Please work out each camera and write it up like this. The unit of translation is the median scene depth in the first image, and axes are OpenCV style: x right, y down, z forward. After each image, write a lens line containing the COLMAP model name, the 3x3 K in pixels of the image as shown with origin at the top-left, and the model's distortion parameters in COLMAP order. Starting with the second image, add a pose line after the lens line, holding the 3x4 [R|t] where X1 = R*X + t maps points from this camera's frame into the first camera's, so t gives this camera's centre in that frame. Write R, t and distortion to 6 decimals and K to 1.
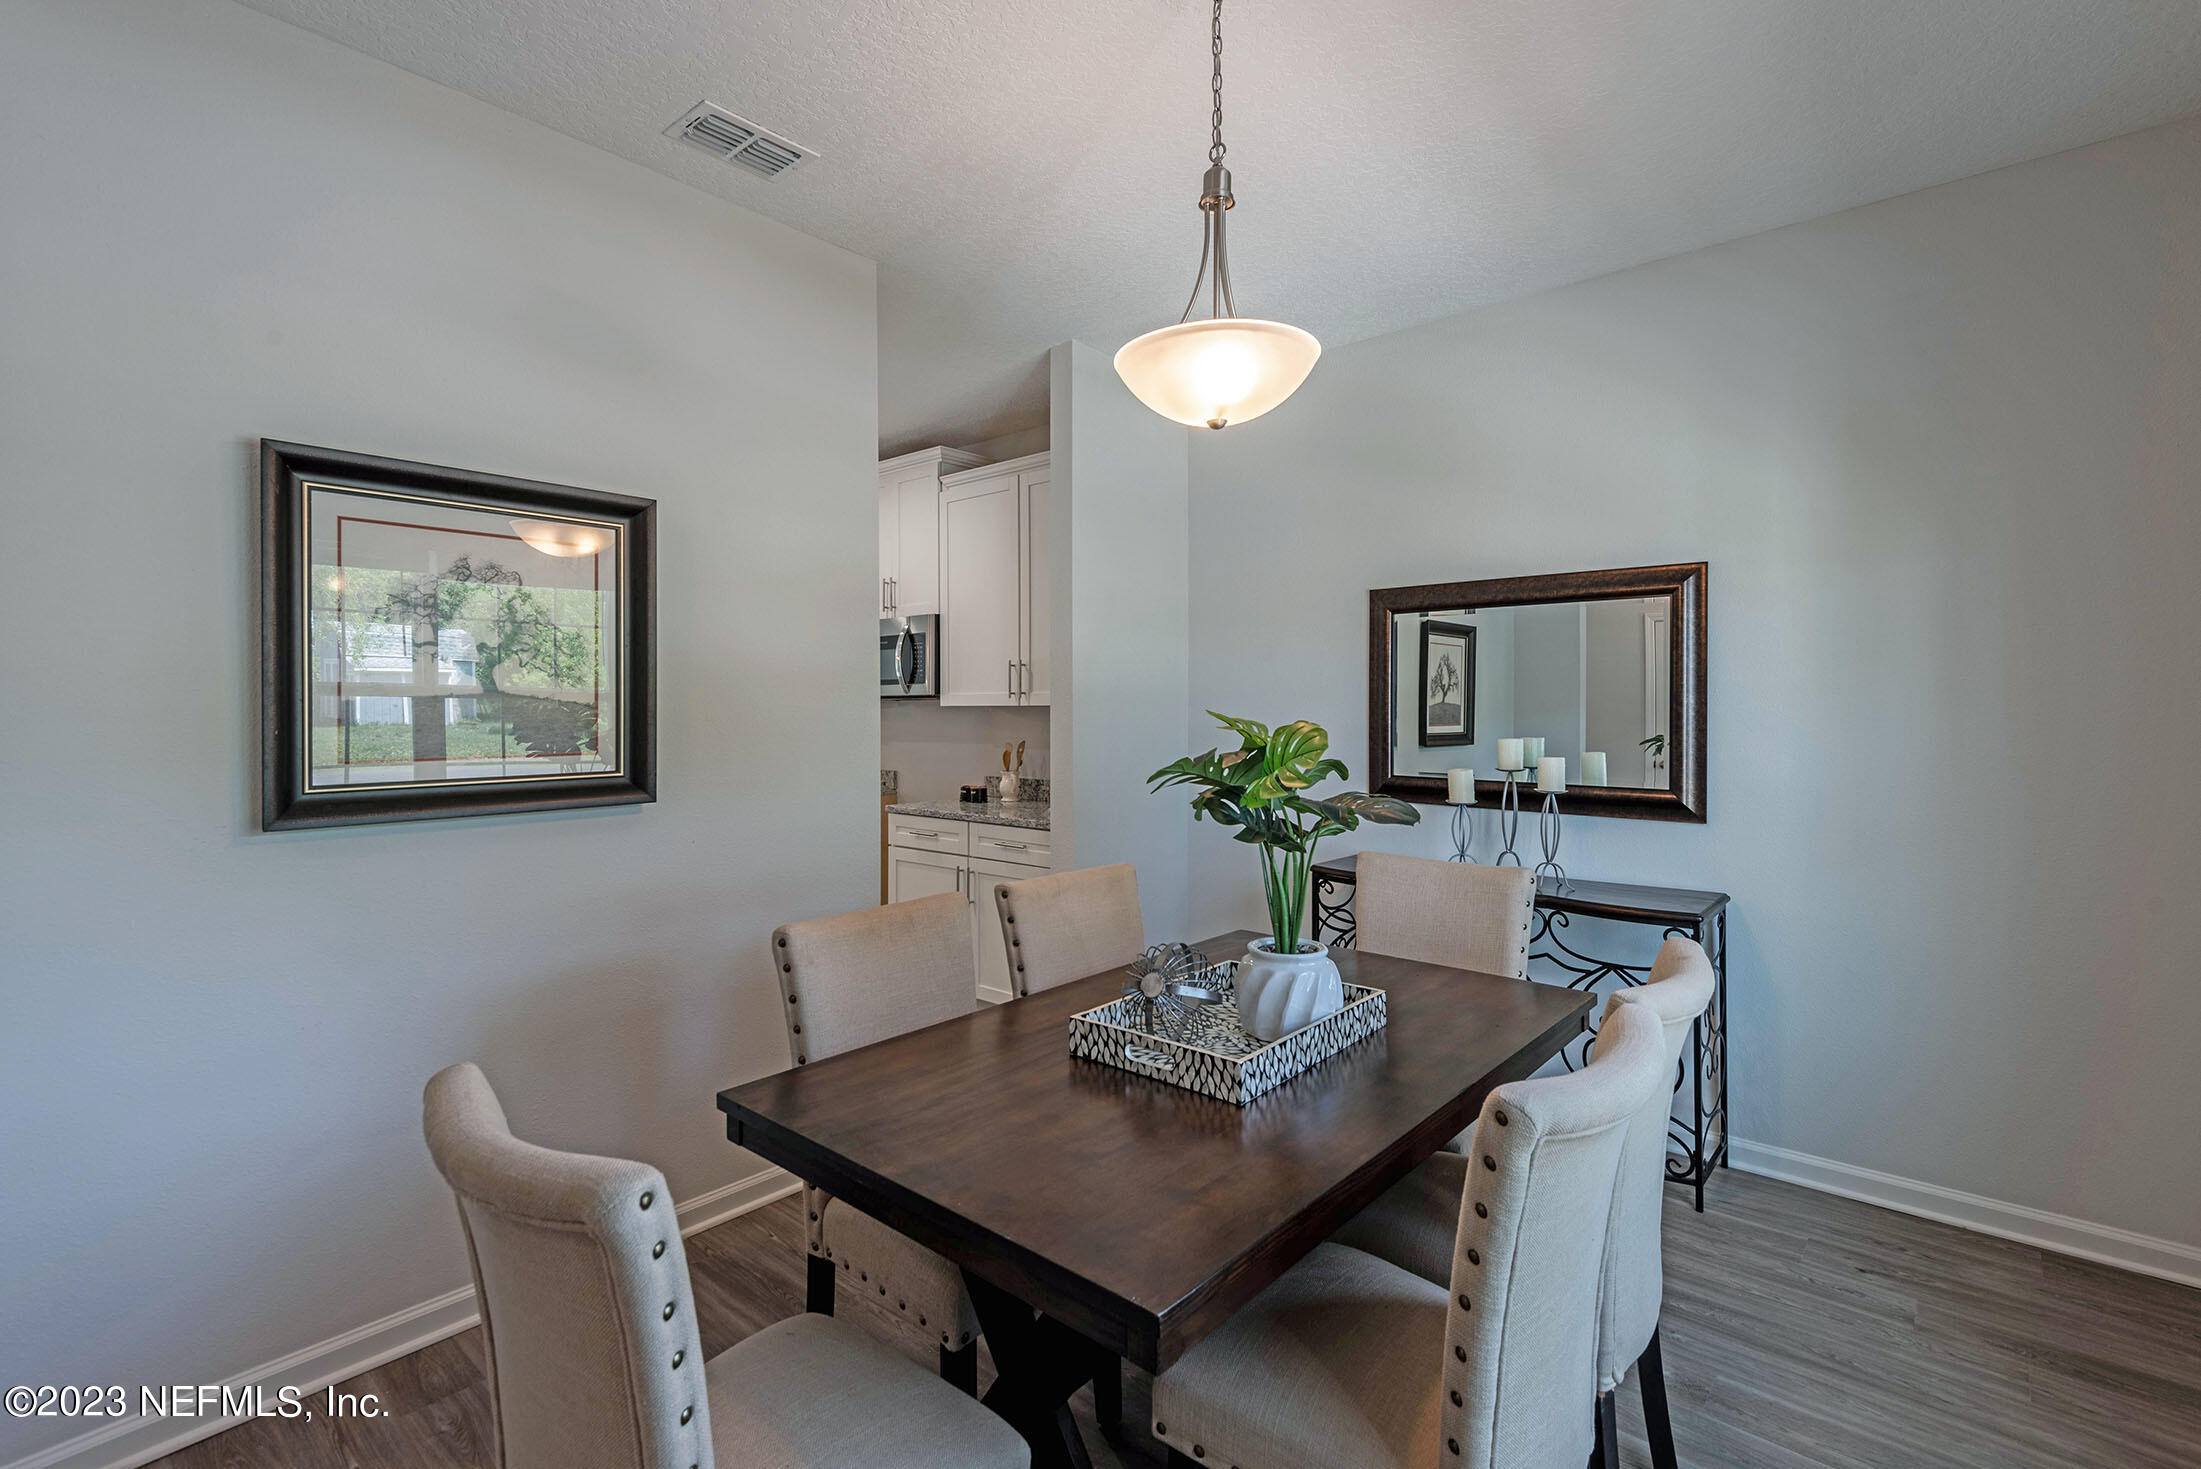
lens RADIAL K [[996.6, 0, 1103.8], [0, 996.6, 723.1], [0, 0, 1]] dist [0.005852, -0.003111]
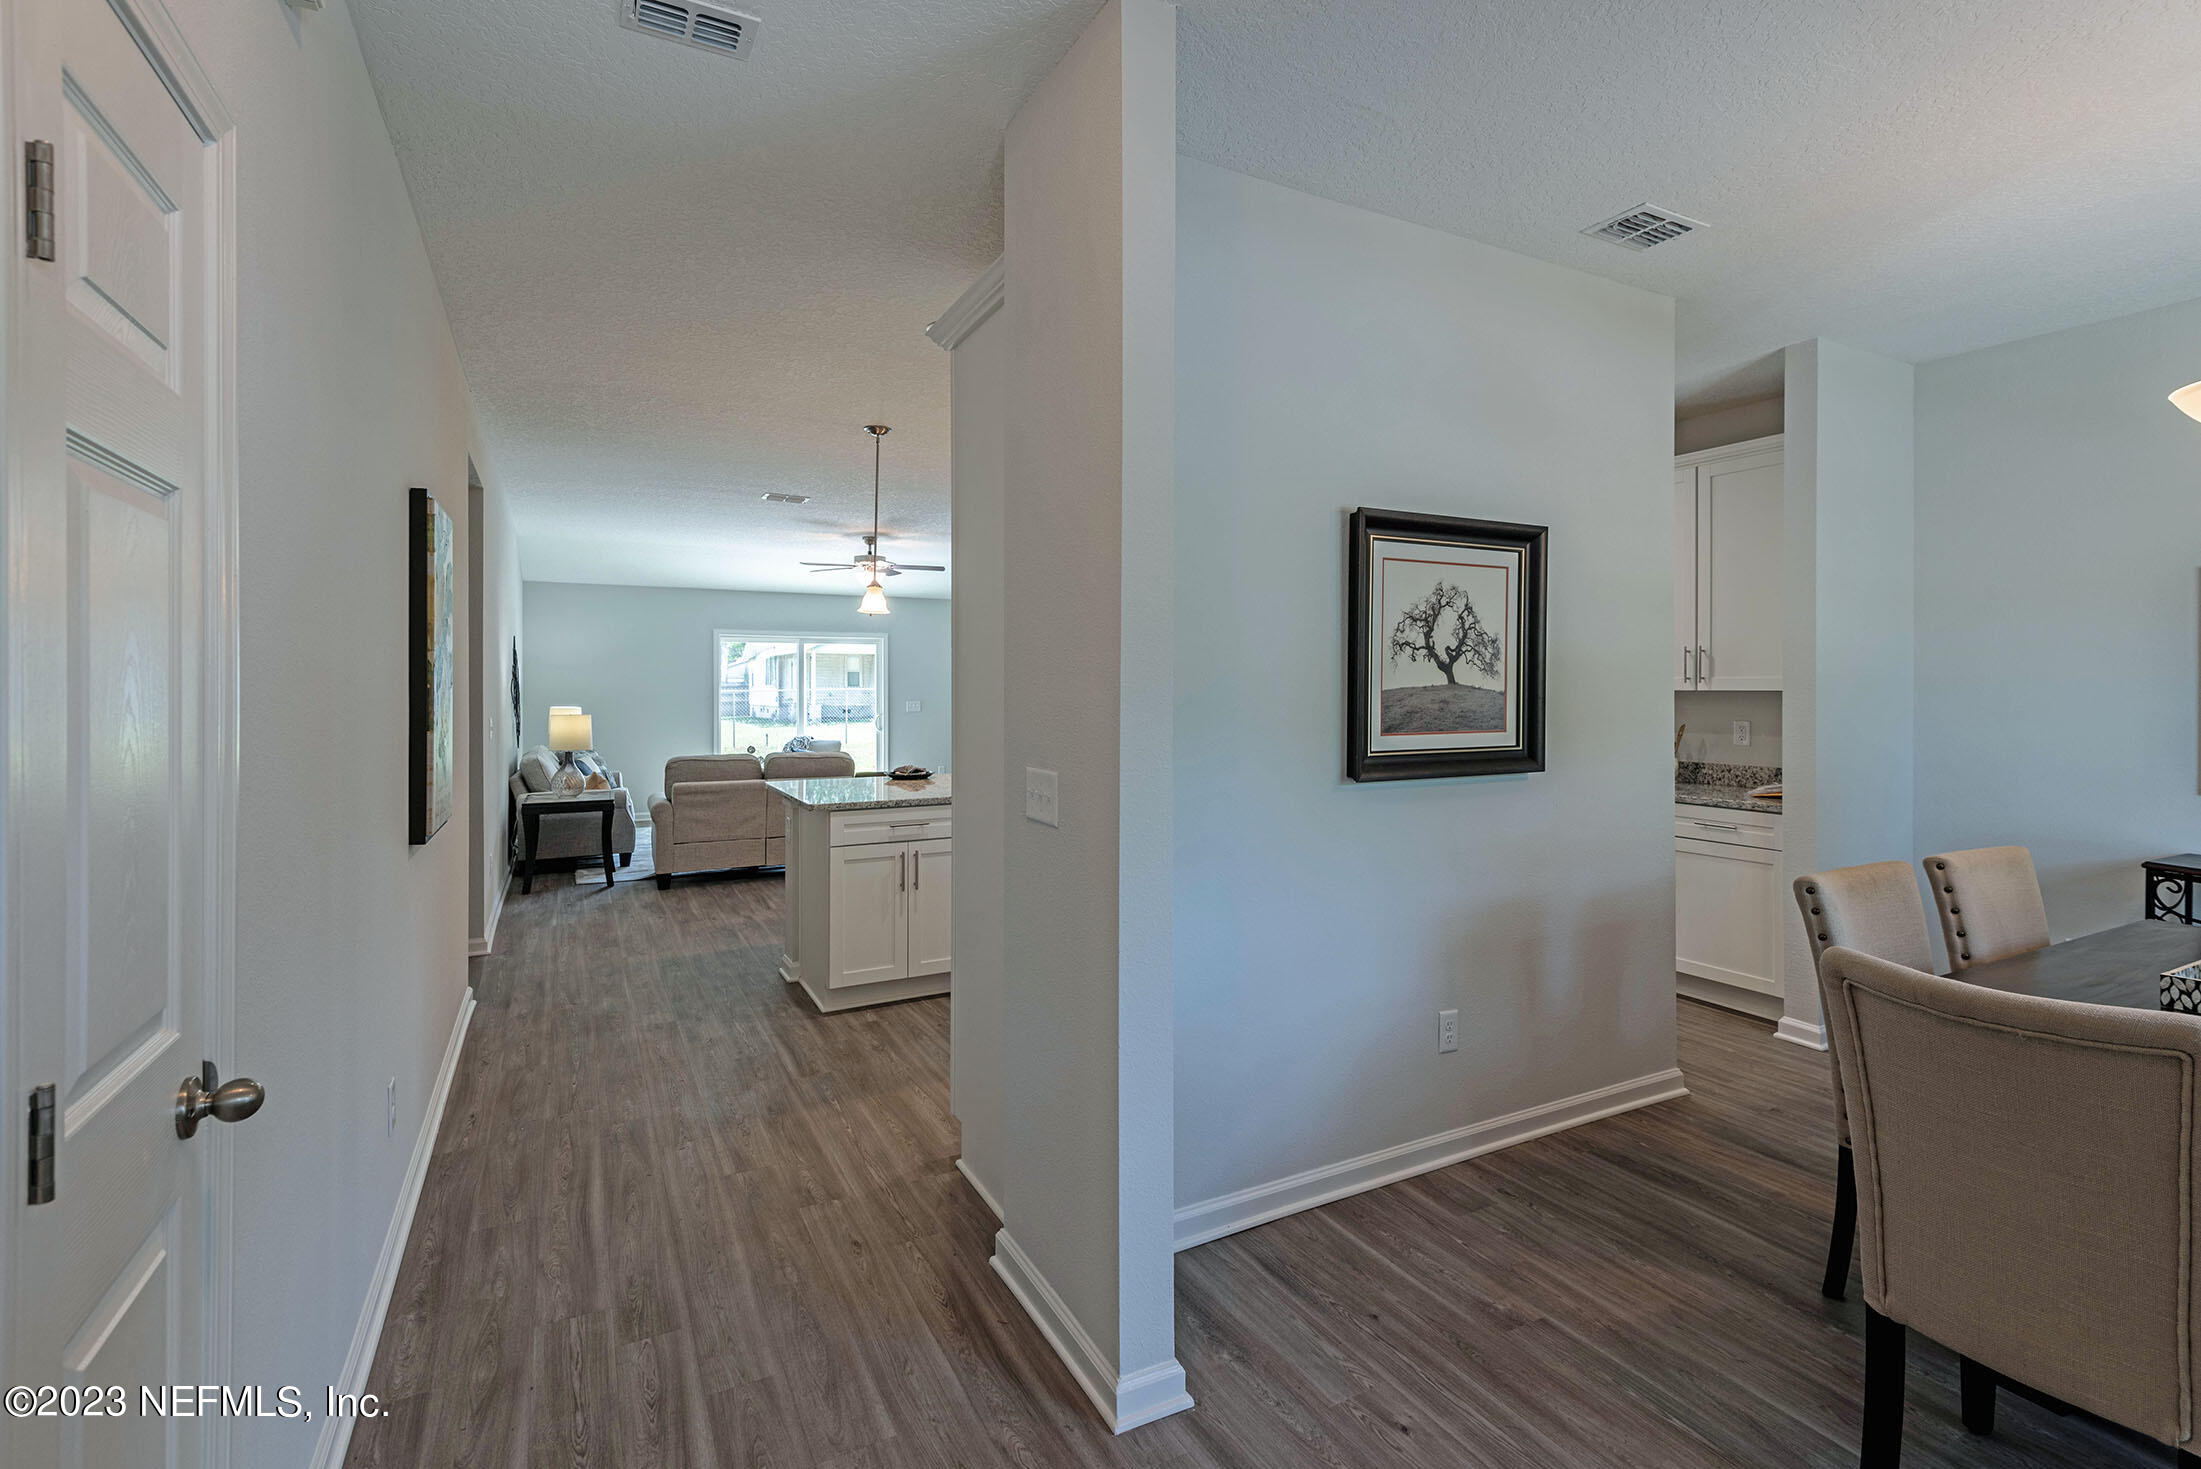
lens RADIAL K [[996.6, 0, 1076.8], [0, 996.6, 692.0], [0, 0, 1]] dist [0.005852, -0.003111]
pose [[0.926638, 0.000786, -0.375954, -0.534508], [-0.005092, 0.999932, -0.010460, -0.003622], [0.375921, 0.011607, 0.926579, -0.363331]]
